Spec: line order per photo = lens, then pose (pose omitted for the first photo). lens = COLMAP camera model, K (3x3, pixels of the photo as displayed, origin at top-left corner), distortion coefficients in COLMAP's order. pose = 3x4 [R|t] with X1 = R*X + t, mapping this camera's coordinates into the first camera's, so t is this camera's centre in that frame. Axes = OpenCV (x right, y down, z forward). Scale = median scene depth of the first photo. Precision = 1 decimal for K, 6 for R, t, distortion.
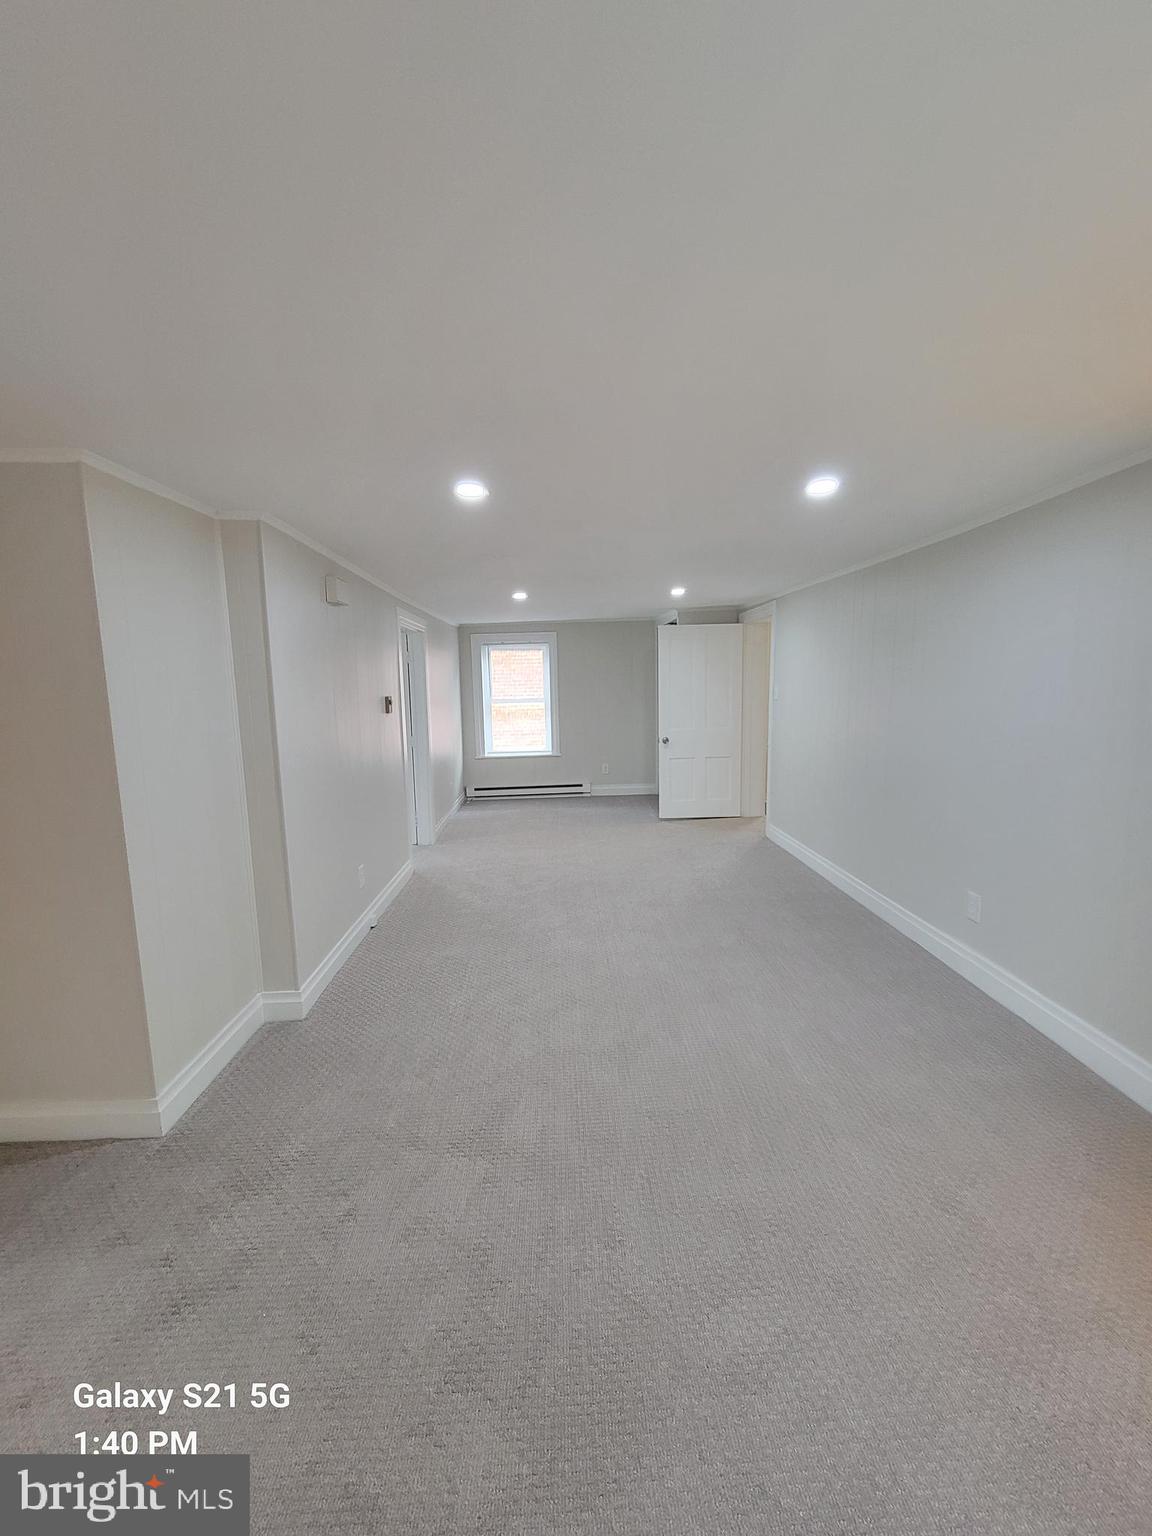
lens RADIAL K [[626.3, 0, 582.5], [0, 626.3, 773.4], [0, 0, 1]] dist [0.013386, -0.000780]
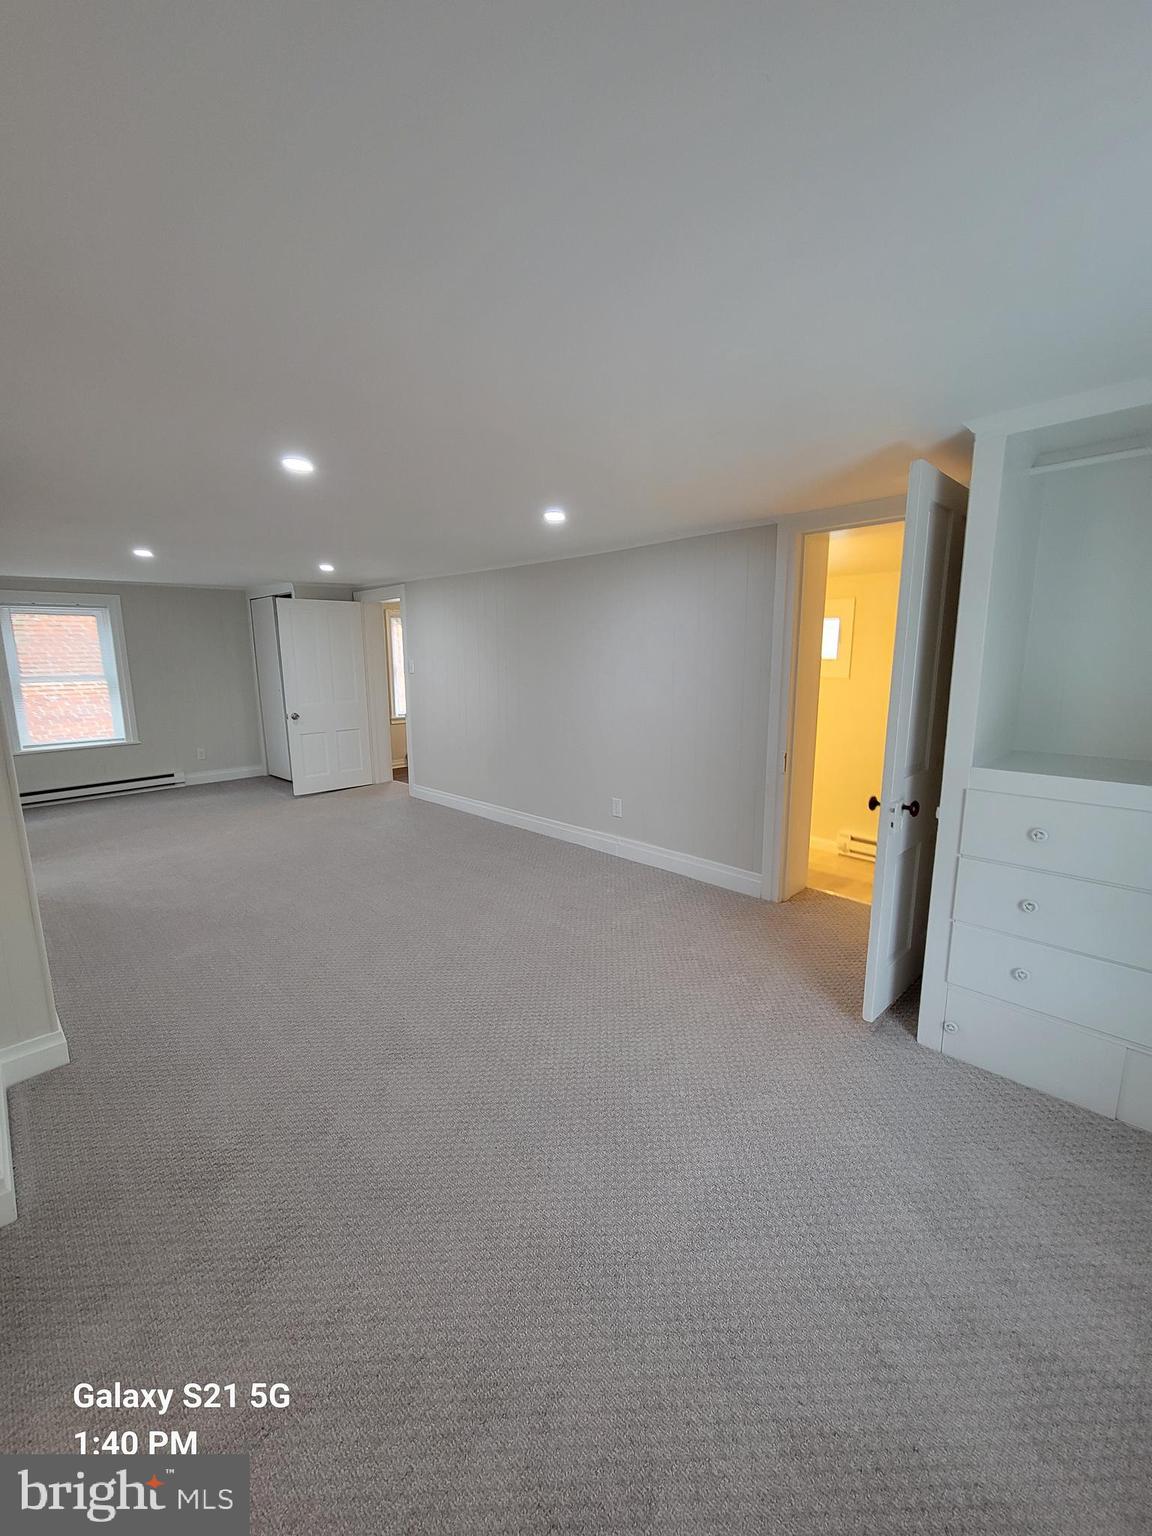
lens RADIAL K [[626.3, 0, 567.0], [0, 626.3, 764.0], [0, 0, 1]] dist [0.013386, -0.000780]
pose [[0.744902, -0.102235, 0.659294, -0.203523], [0.090311, 0.994546, 0.052184, 0.008891], [-0.661033, 0.020669, 0.750072, -0.021429]]
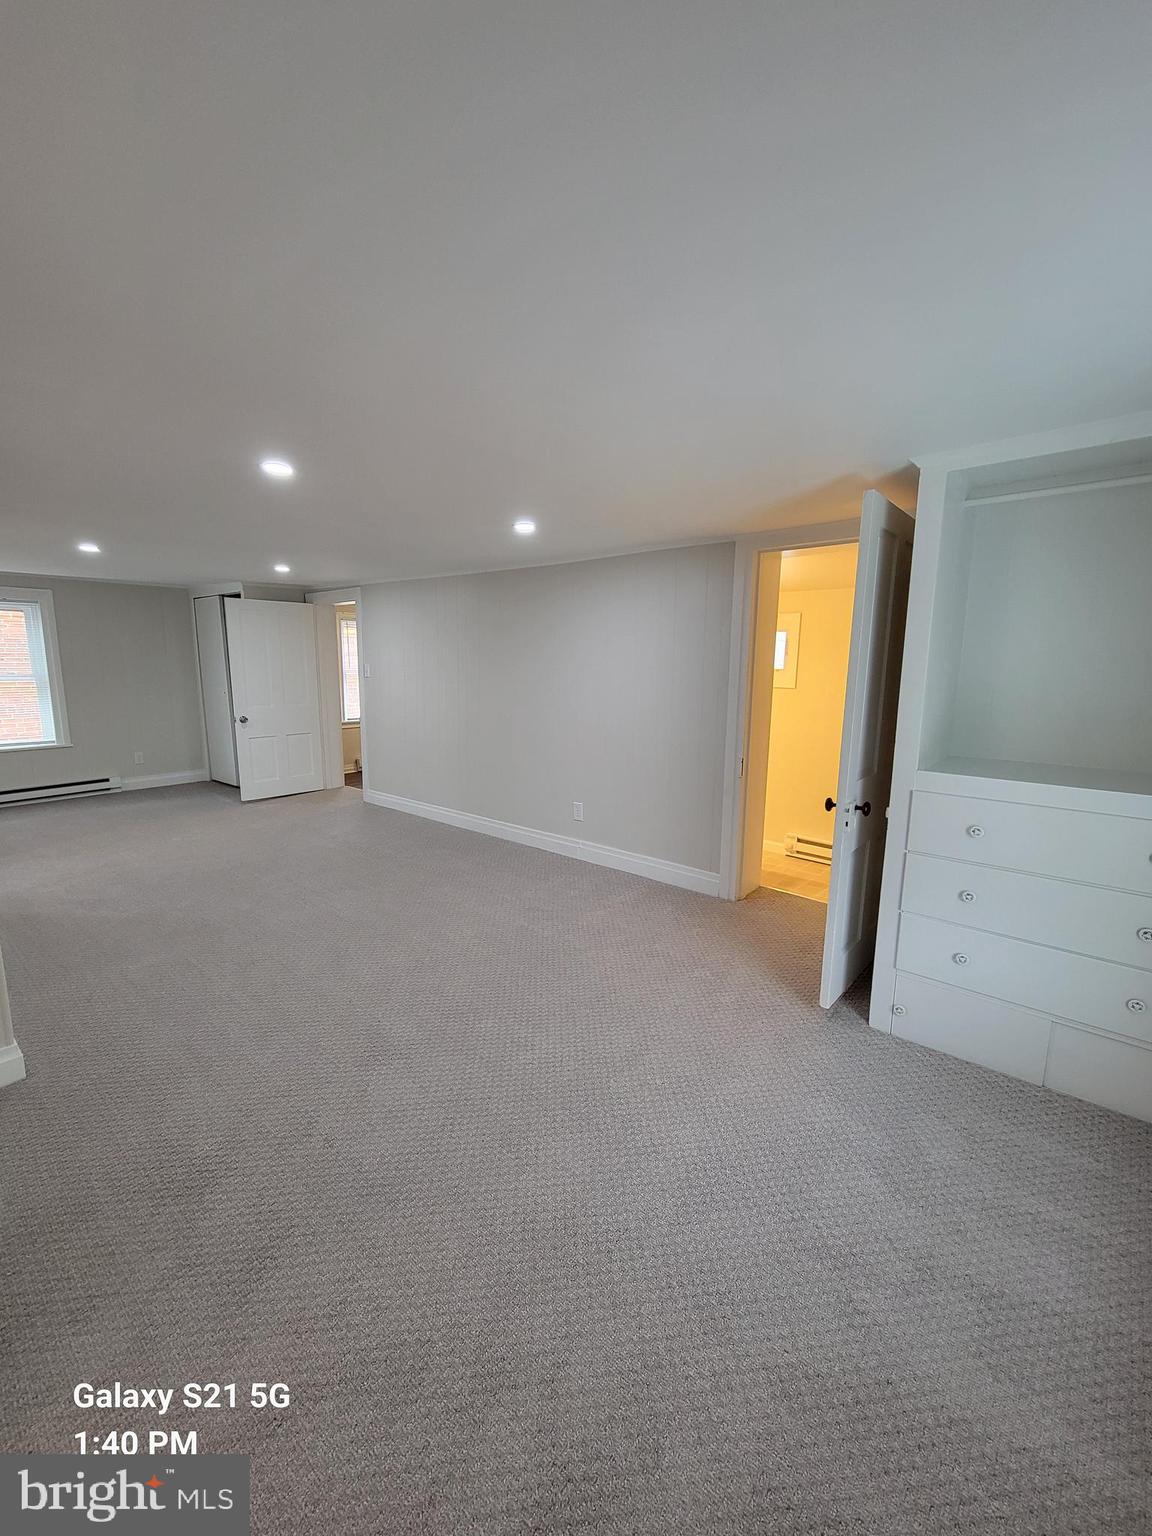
lens RADIAL K [[626.3, 0, 567.4], [0, 626.3, 762.6], [0, 0, 1]] dist [0.013386, -0.000780]
pose [[0.683282, -0.091498, 0.724399, -0.226733], [0.083104, 0.995416, 0.047342, 0.008552], [-0.725410, 0.027853, 0.687753, -0.016758]]
